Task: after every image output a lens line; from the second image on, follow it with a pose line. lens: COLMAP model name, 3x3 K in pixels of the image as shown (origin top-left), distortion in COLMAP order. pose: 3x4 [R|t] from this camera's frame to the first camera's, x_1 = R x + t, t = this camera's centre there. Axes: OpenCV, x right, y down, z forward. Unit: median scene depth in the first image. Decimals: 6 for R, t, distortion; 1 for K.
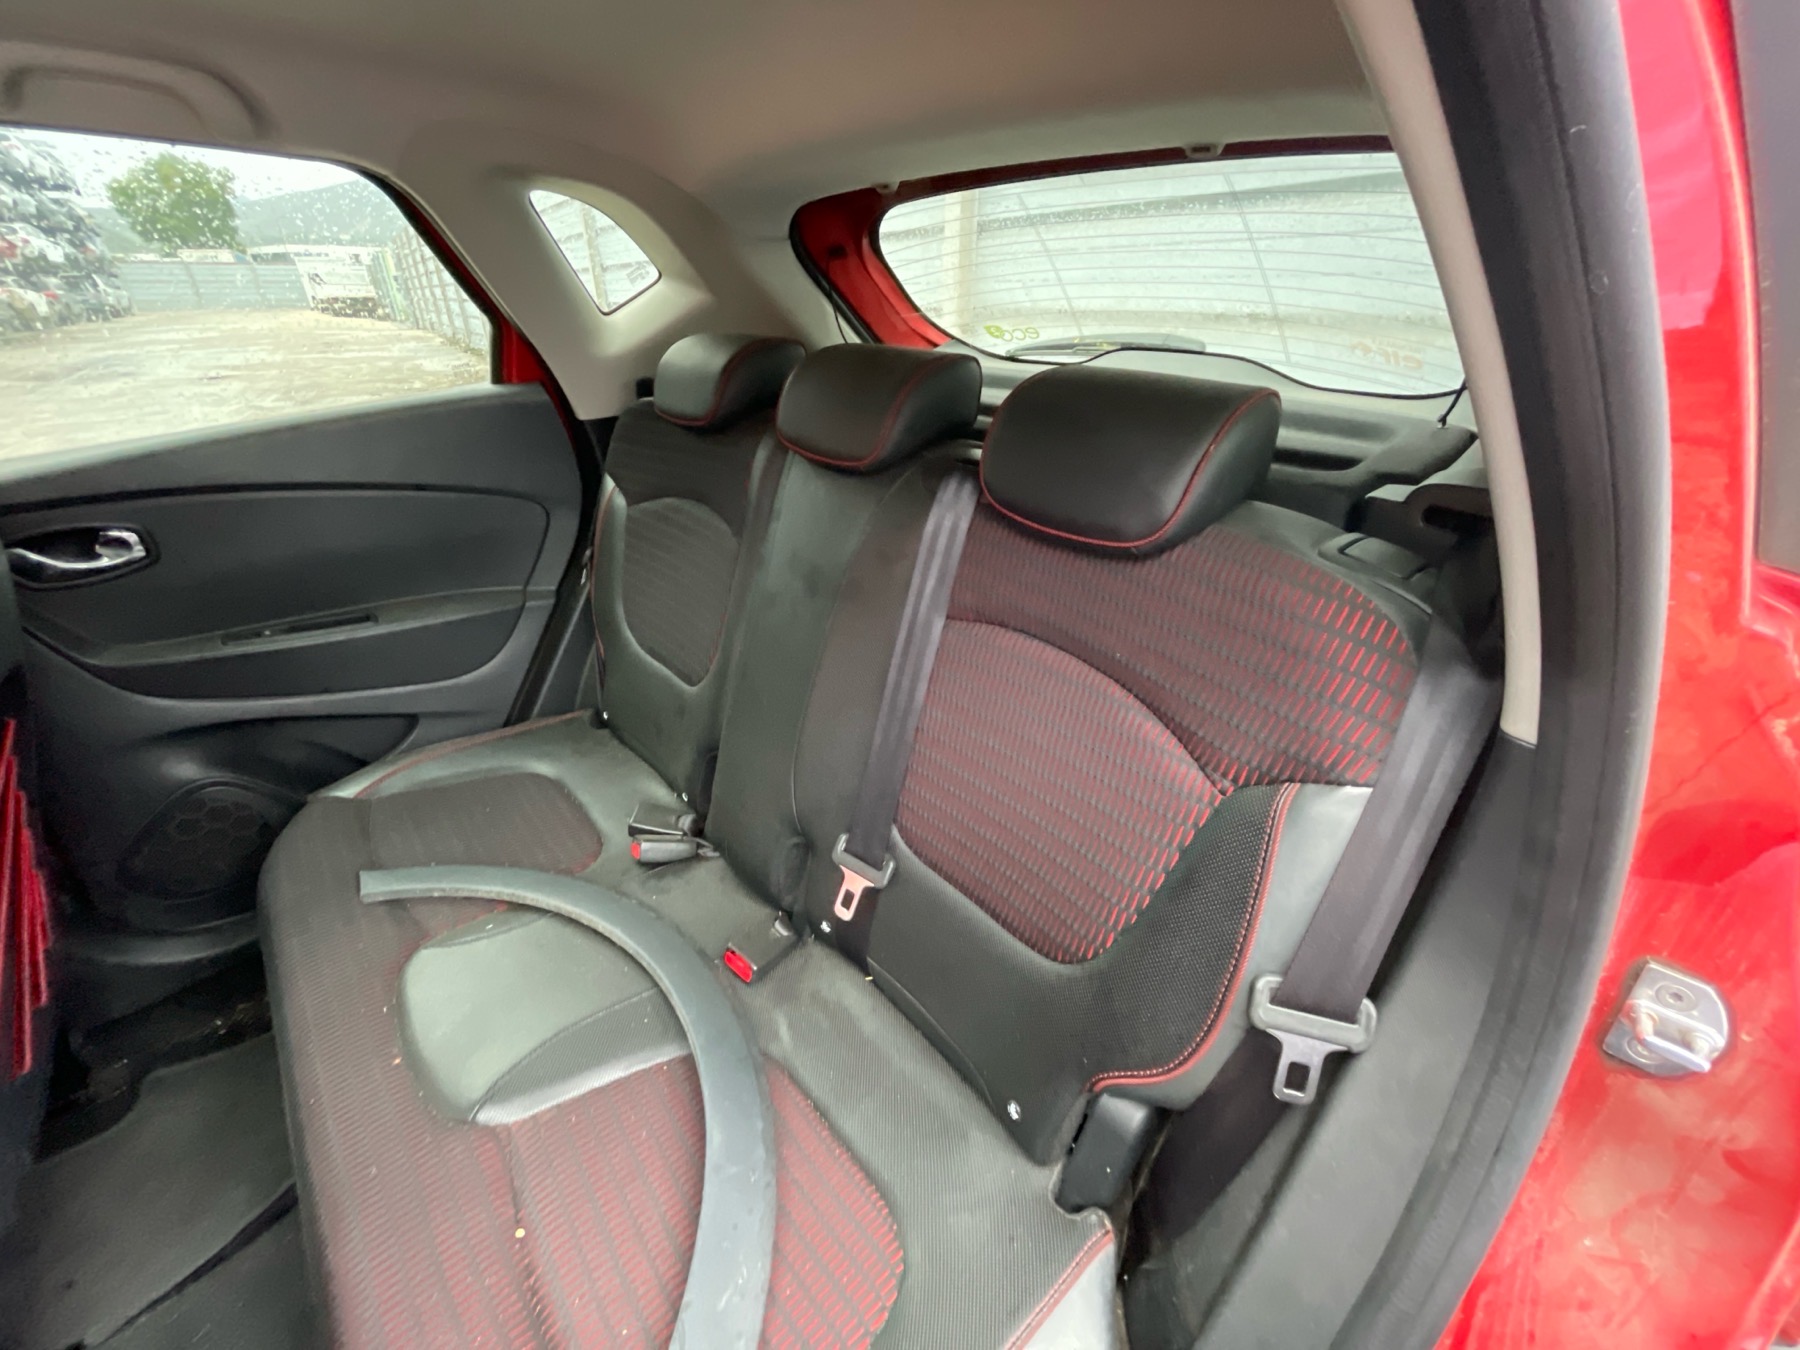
lens RADIAL K [[714.2, 0, 890.3], [0, 714.2, 664.0], [0, 0, 1]] dist [-0.000964, 0.000358]
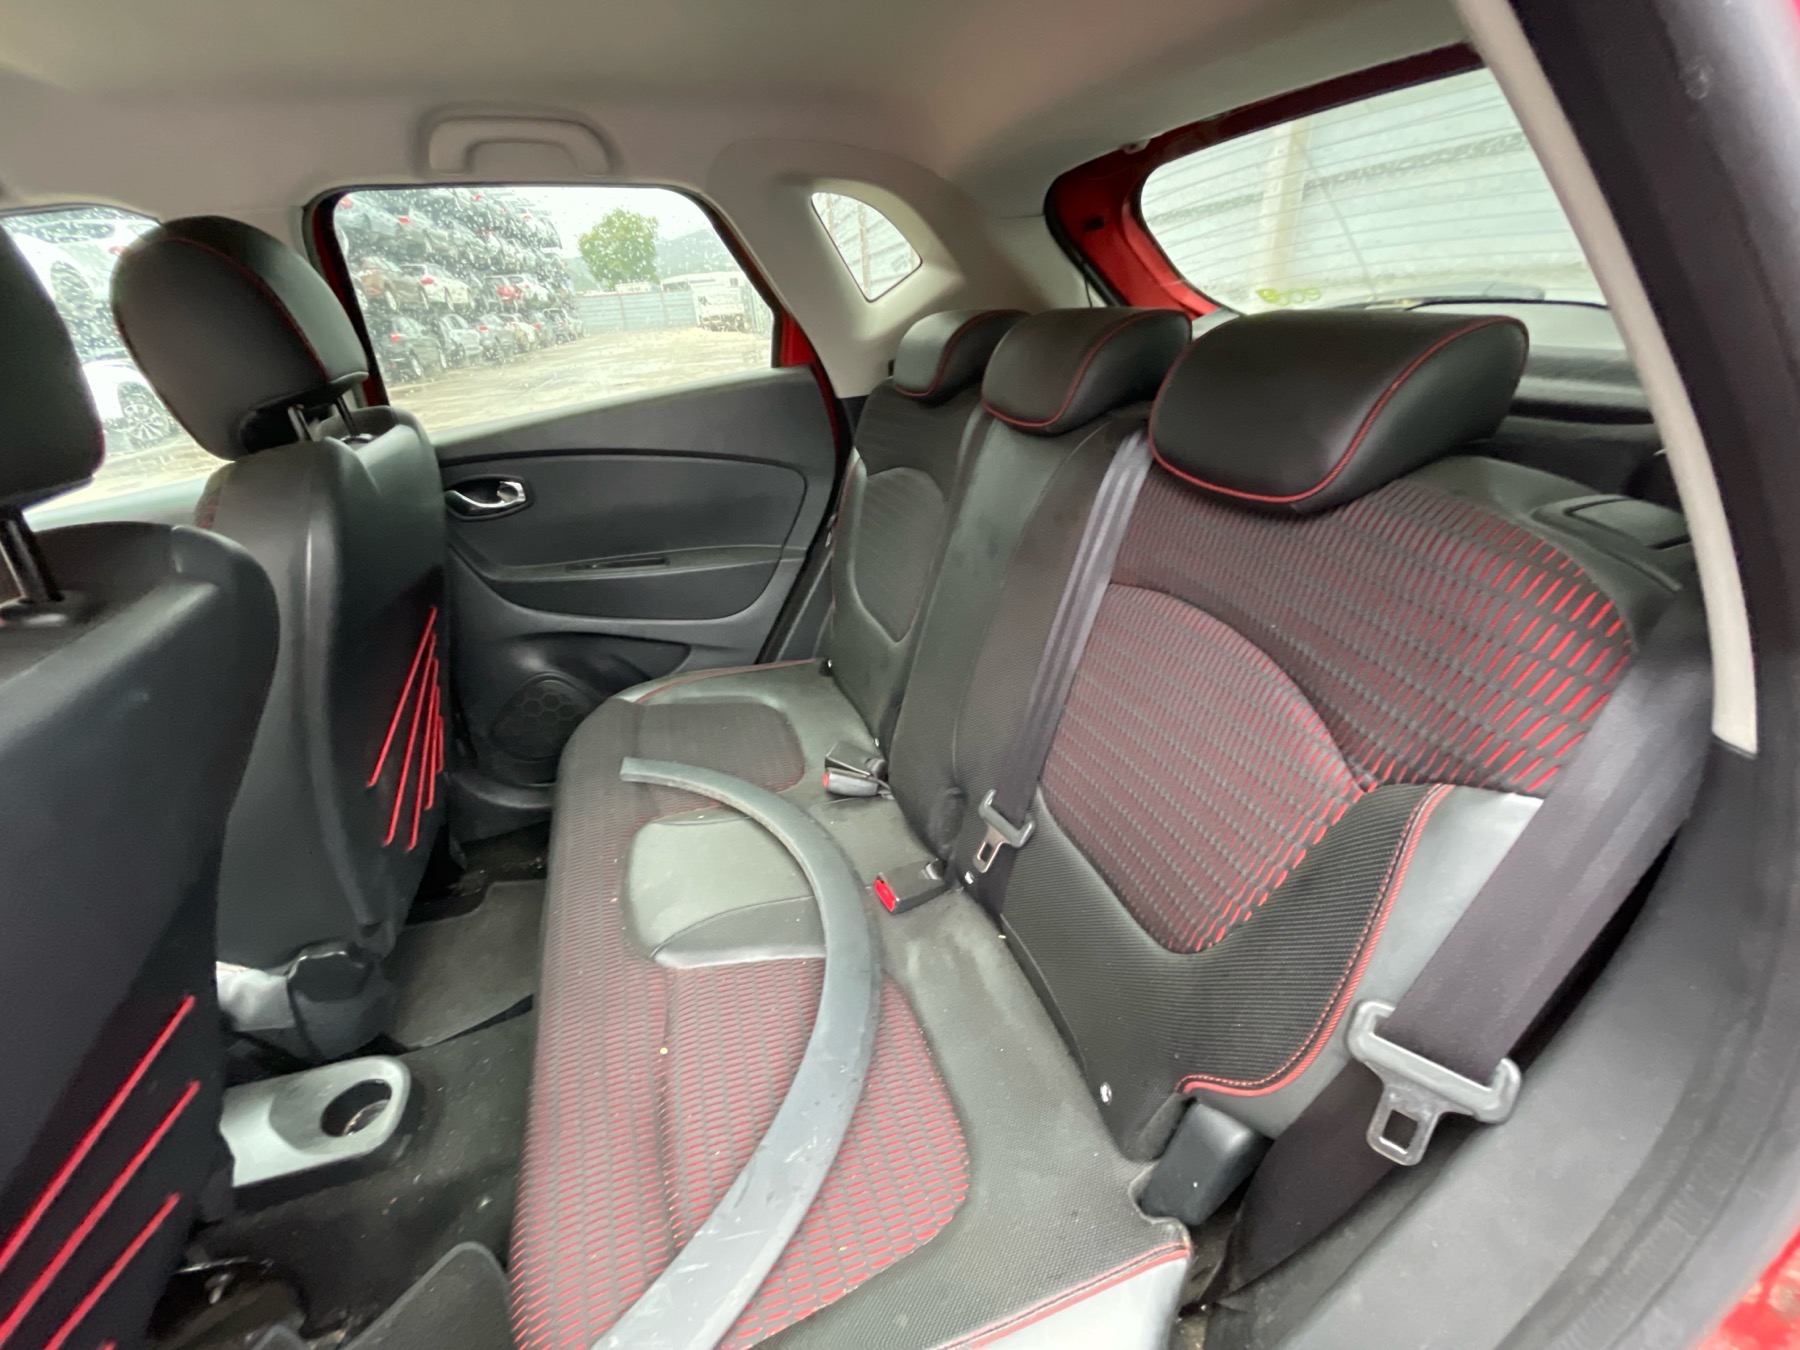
lens RADIAL K [[714.2, 0, 900.9], [0, 714.2, 662.7], [0, 0, 1]] dist [-0.000964, 0.000358]
pose [[0.928372, 0.114298, -0.353640, 0.148210], [-0.112800, 0.993305, 0.024922, 0.045135], [0.354121, 0.016754, 0.935050, -0.003504]]
